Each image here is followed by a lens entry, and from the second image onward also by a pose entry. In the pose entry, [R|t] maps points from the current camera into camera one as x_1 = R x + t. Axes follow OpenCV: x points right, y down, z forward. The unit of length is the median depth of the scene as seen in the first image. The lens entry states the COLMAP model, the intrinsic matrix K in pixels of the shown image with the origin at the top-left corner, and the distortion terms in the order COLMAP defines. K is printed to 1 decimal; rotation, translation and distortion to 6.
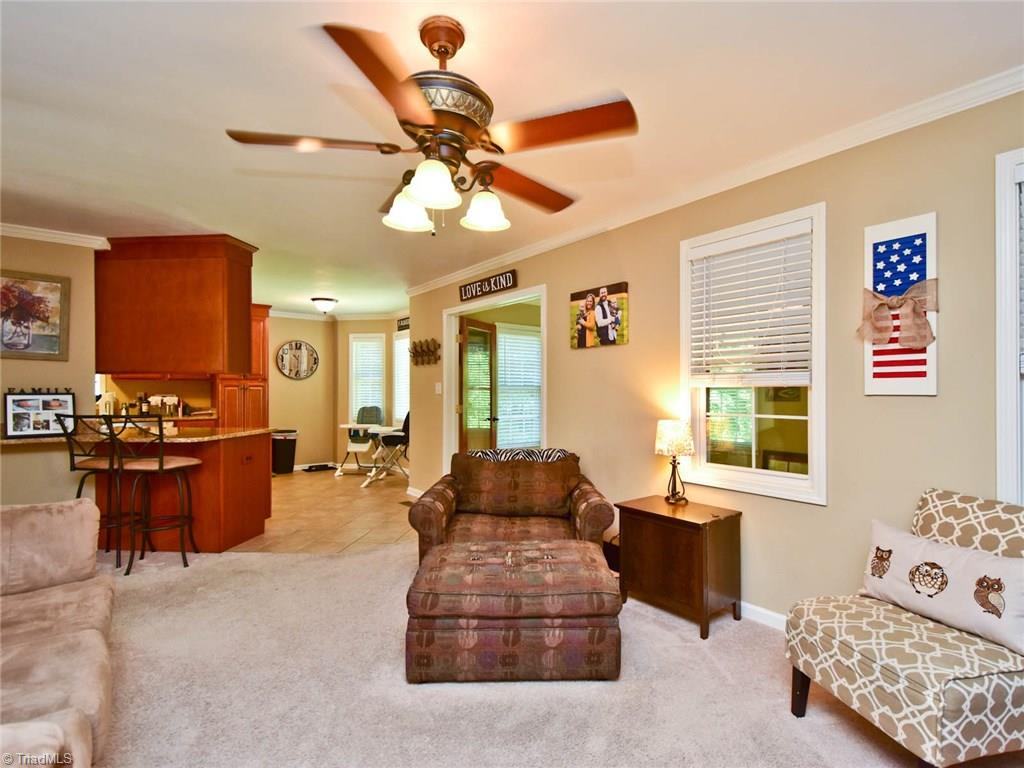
lens RADIAL K [[498.4, 0, 511.1], [0, 498.4, 390.7], [0, 0, 1]] dist [0.017061, -0.001072]
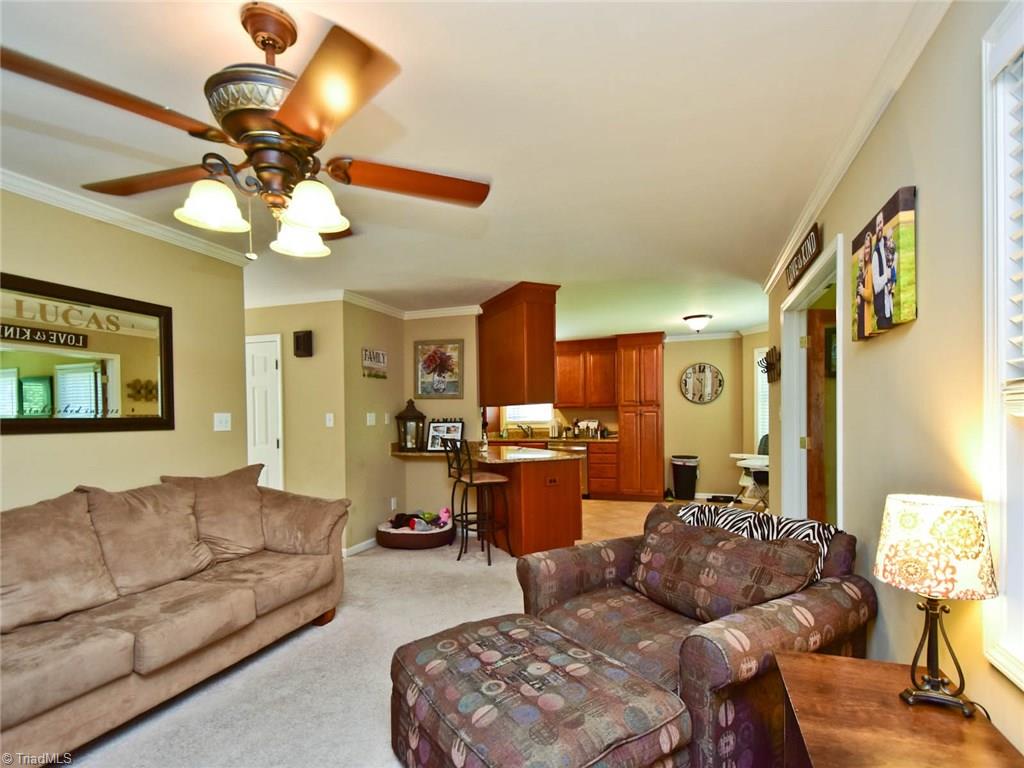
lens RADIAL K [[496.6, 0, 526.4], [0, 496.6, 420.3], [0, 0, 1]] dist [0.019716, -0.000242]
pose [[0.549410, 0.000417, -0.835553, 0.405537], [0.014276, 0.999849, 0.009886, -0.010710], [0.835431, -0.017359, 0.549322, 0.424822]]
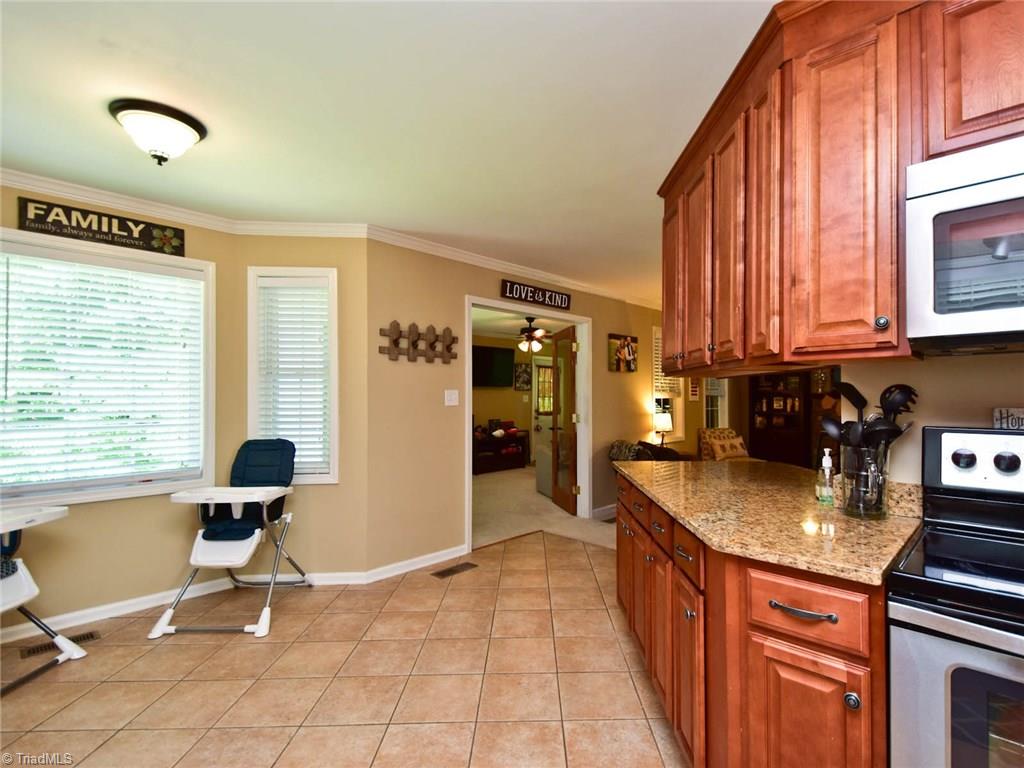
lens RADIAL K [[477.5, 0, 537.3], [0, 477.5, 389.8], [0, 0, 1]] dist [0.001250, -0.000200]
pose [[-0.128933, 0.014748, 0.991544, -1.316127], [-0.003315, 0.999877, -0.015303, -0.007672], [-0.991648, -0.005260, -0.128868, 1.484967]]
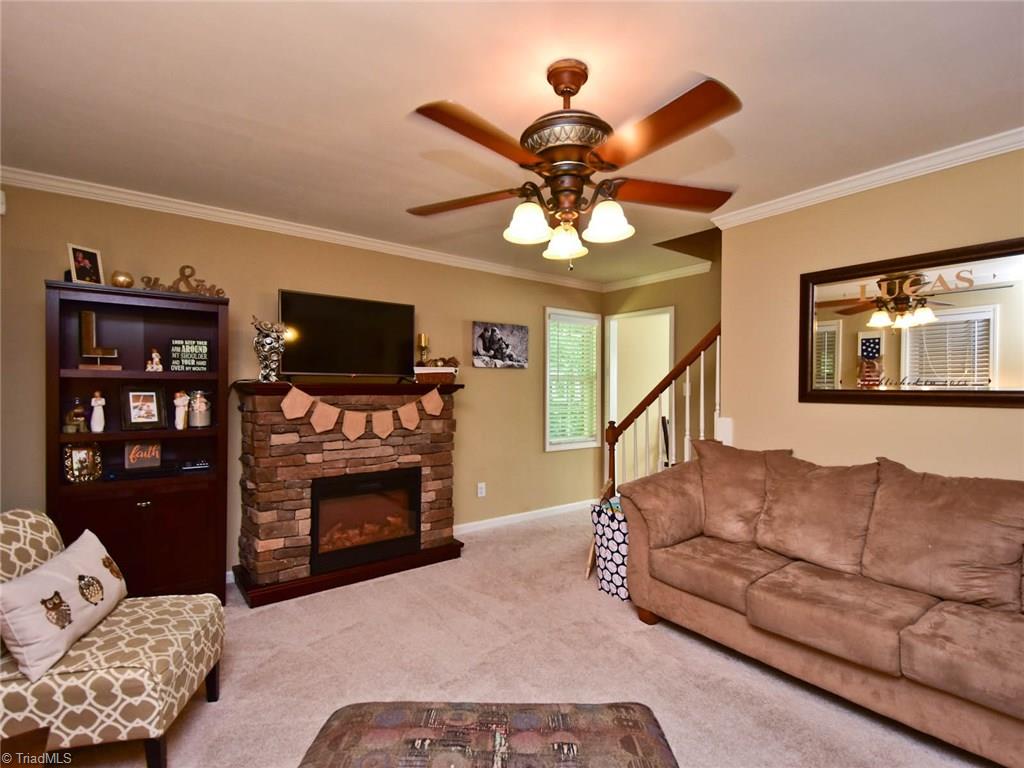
lens RADIAL K [[498.4, 0, 511.1], [0, 498.4, 390.7], [0, 0, 1]] dist [0.017061, -0.001072]
pose [[-0.999993, -0.003058, 0.002167, -0.009807], [-0.003055, 0.999994, 0.001699, -0.015036], [-0.002173, 0.001692, -0.999996, 1.001280]]
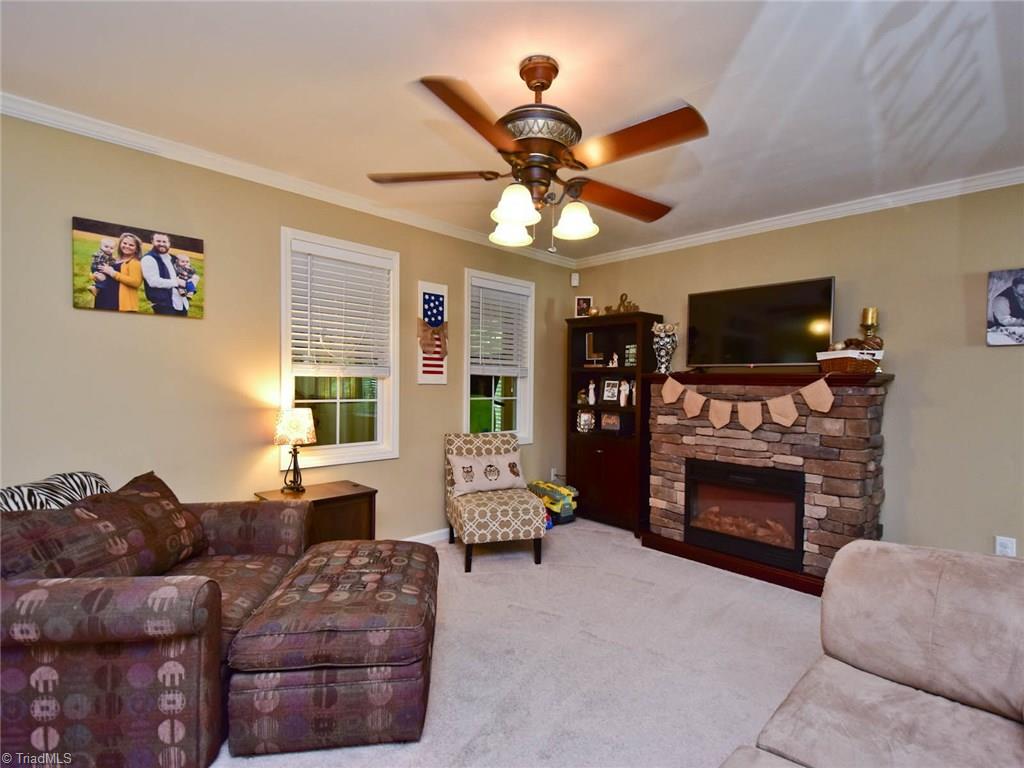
lens RADIAL K [[494.1, 0, 529.7], [0, 494.1, 389.9], [0, 0, 1]] dist [0.053411, -0.027304]
pose [[-0.131965, -0.017586, 0.991098, -0.608466], [-0.018247, 0.999716, 0.015310, -0.002269], [-0.991086, -0.016064, -0.132249, 0.559144]]
